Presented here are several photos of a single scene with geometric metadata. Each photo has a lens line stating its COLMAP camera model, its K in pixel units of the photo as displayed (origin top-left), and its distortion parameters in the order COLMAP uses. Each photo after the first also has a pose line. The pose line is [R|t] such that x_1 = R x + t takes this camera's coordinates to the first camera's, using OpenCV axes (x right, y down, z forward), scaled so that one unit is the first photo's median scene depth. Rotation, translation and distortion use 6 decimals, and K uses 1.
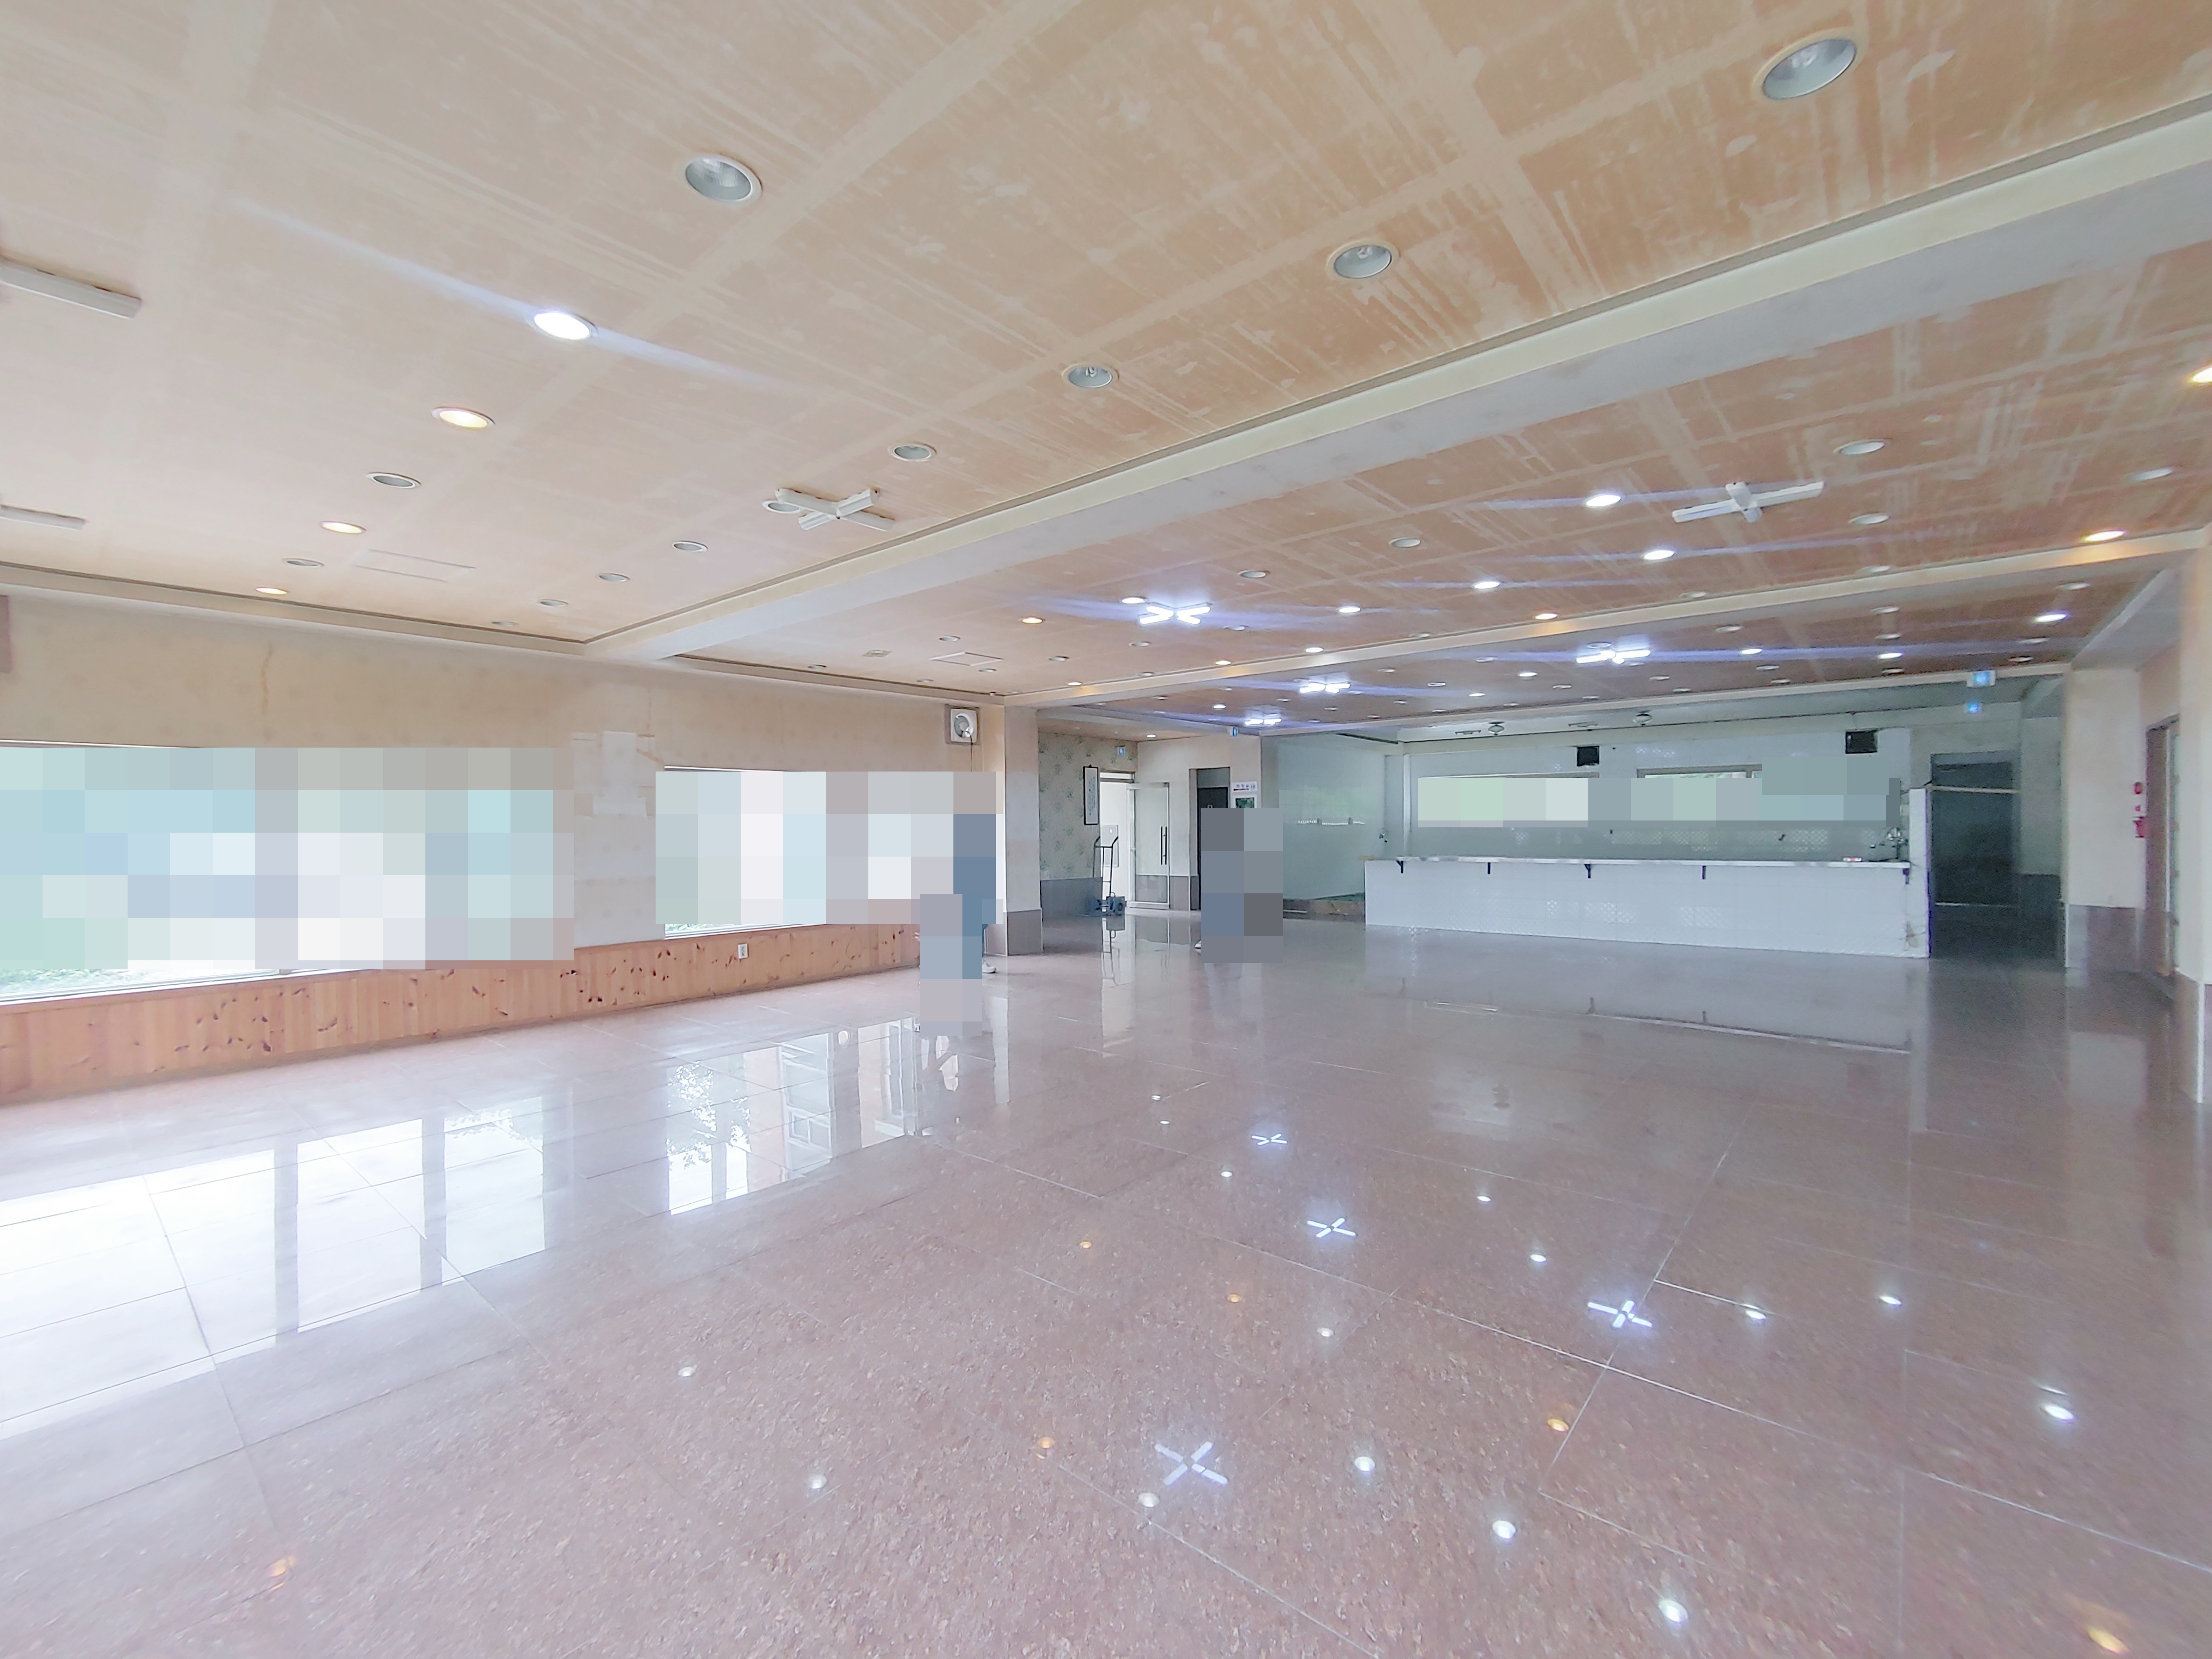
lens RADIAL K [[942.2, 0, 1106.0], [0, 942.2, 829.5], [0, 0, 1]] dist [-0.000955, -0.000041]
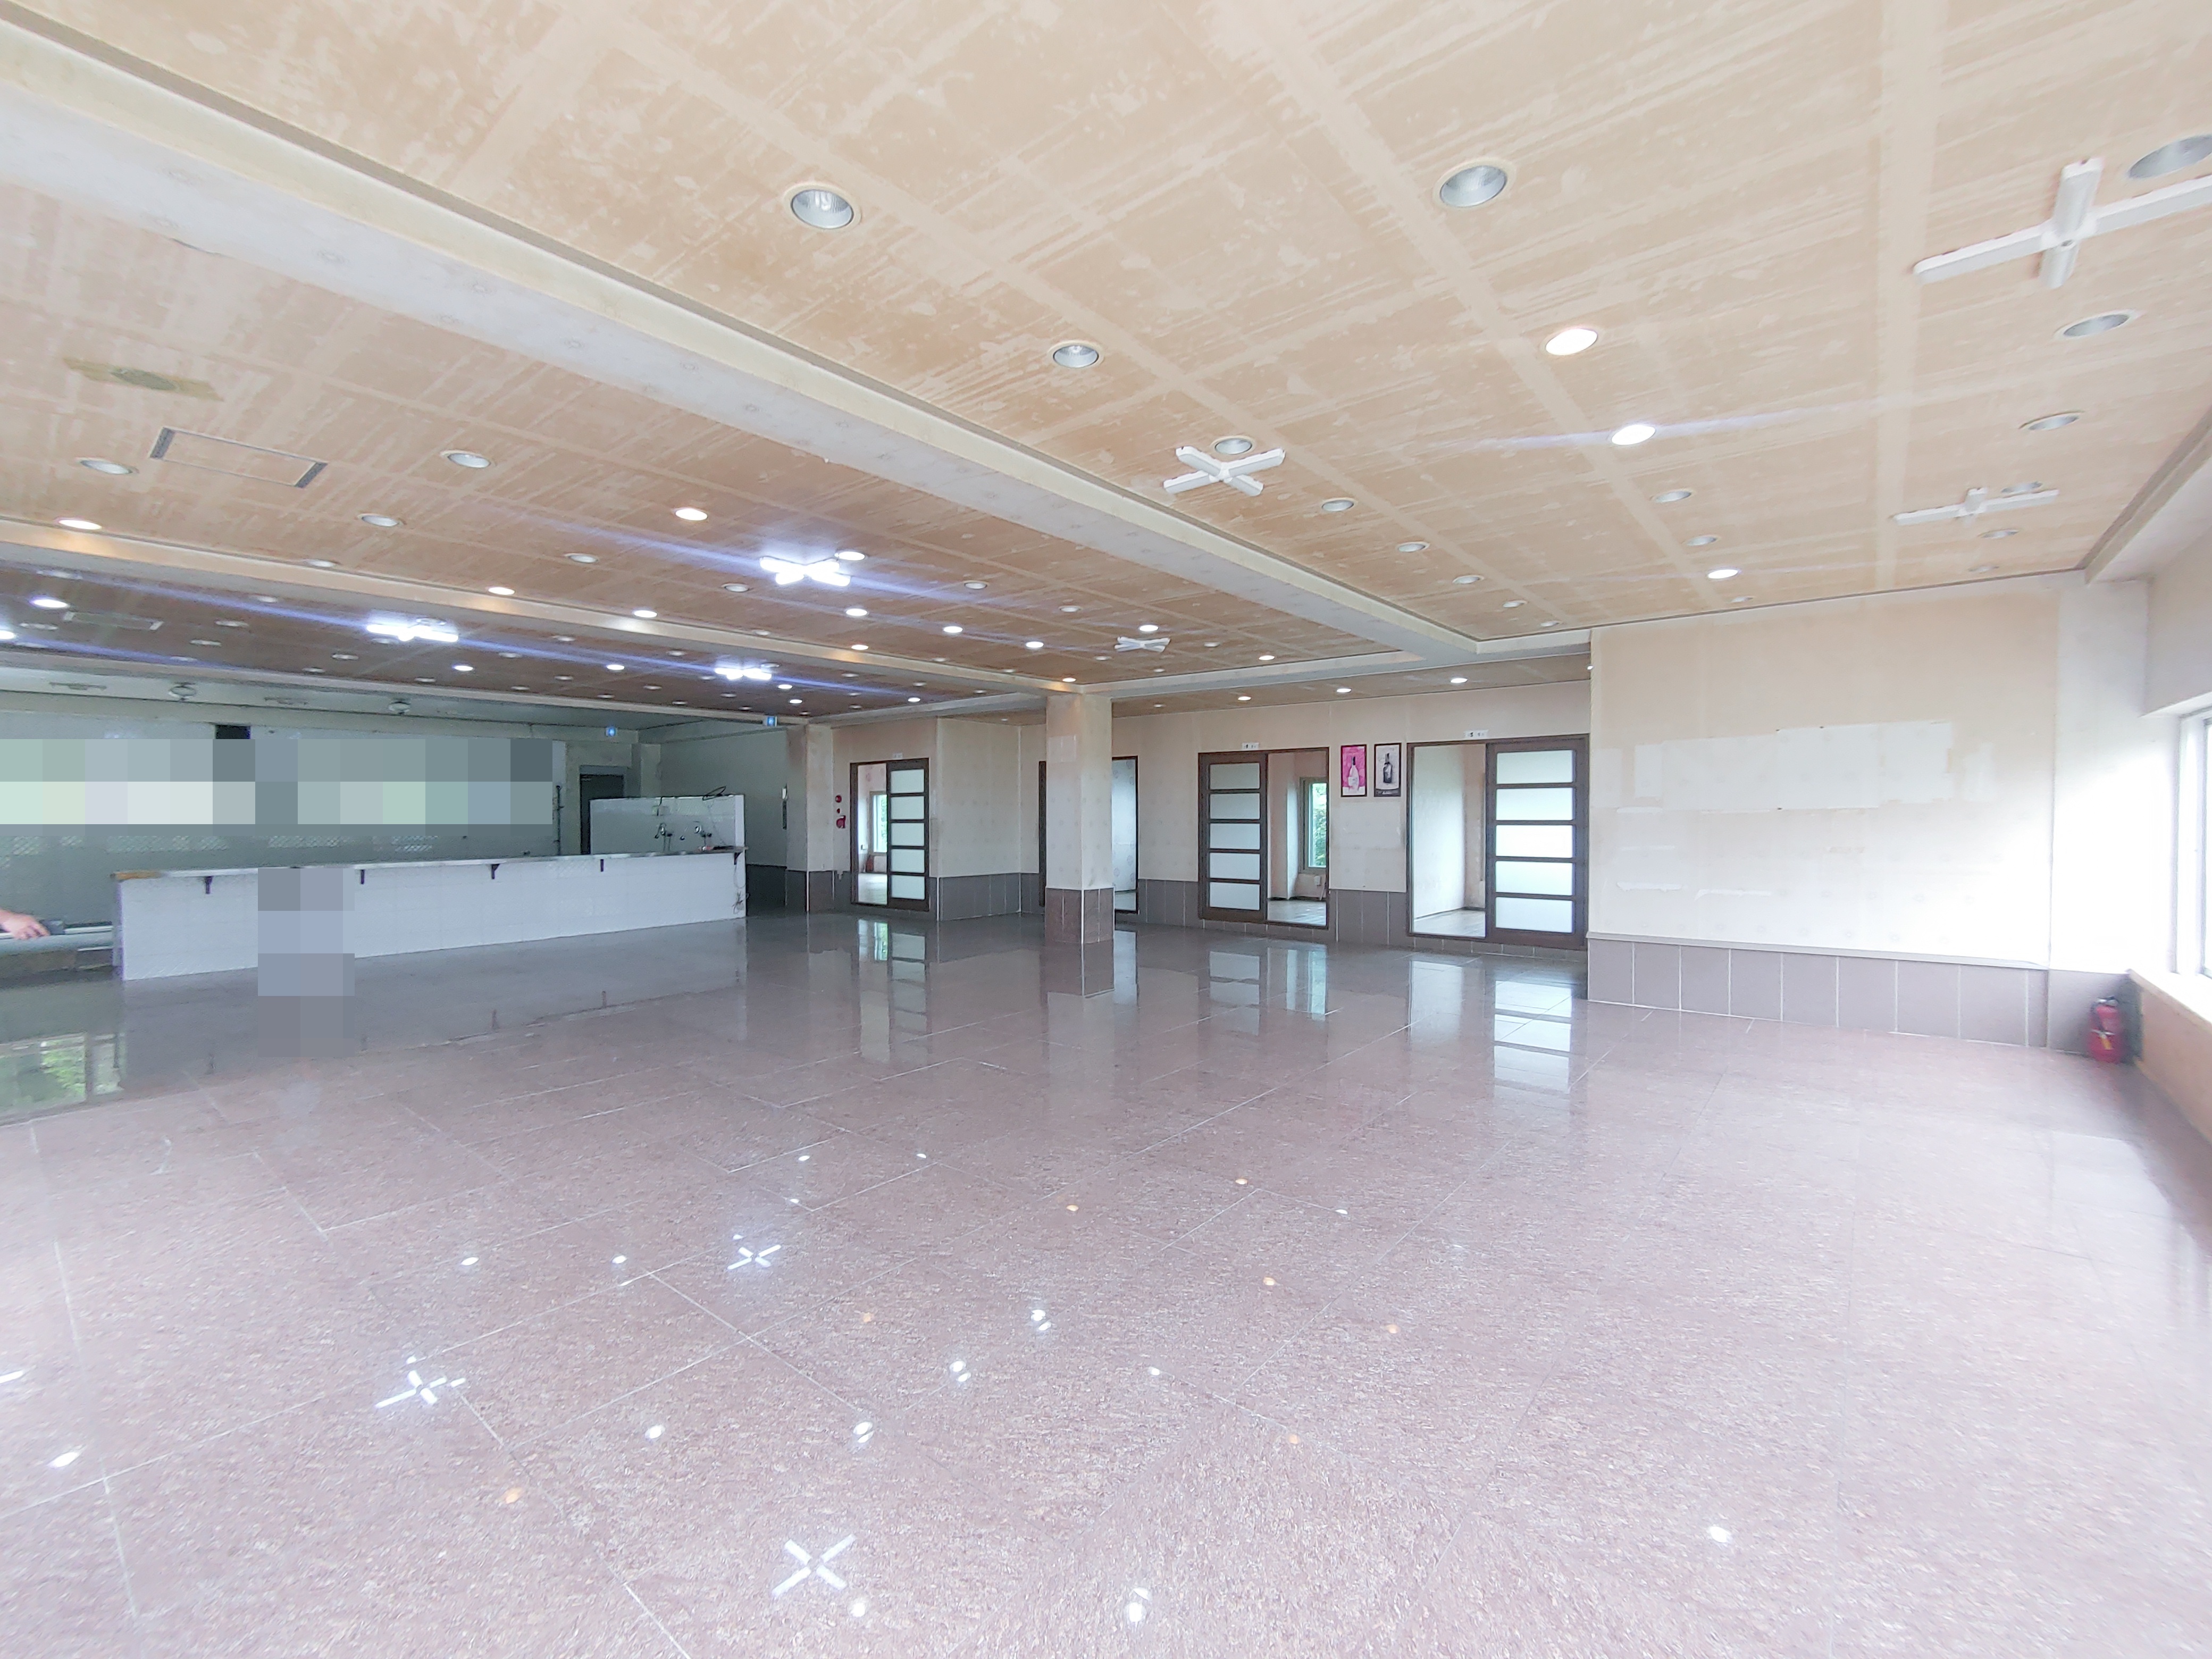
lens RADIAL K [[942.2, 0, 1106.0], [0, 942.2, 829.5], [0, 0, 1]] dist [-0.000955, -0.000041]
pose [[-0.037731, -0.007356, 0.999261, -0.588627], [0.010817, 0.999911, 0.007769, 0.002557], [-0.999229, 0.011102, -0.037648, 0.562766]]
